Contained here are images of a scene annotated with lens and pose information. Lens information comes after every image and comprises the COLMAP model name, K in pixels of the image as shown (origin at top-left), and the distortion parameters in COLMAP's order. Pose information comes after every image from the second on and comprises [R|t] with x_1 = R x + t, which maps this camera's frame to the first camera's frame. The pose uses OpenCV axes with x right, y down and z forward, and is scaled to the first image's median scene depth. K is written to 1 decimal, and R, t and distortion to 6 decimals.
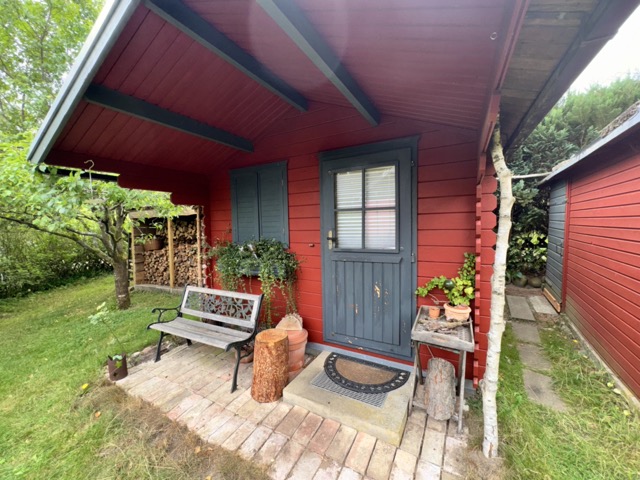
lens RADIAL K [[255.6, 0, 317.5], [0, 255.6, 239.3], [0, 0, 1]] dist [0.003851, 0.001734]
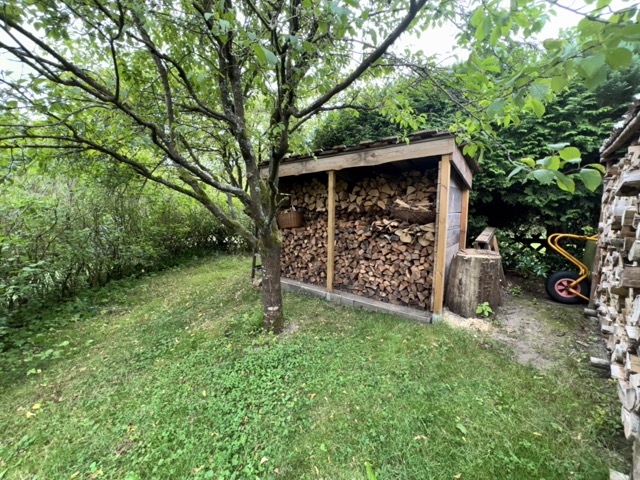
lens RADIAL K [[255.6, 0, 323.3], [0, 255.6, 240.1], [0, 0, 1]] dist [0.003851, 0.001734]
pose [[0.970313, 0.053081, -0.235956, -0.421568], [-0.037545, 0.996850, 0.069860, 0.026089], [0.238921, -0.058927, 0.969249, 0.395285]]
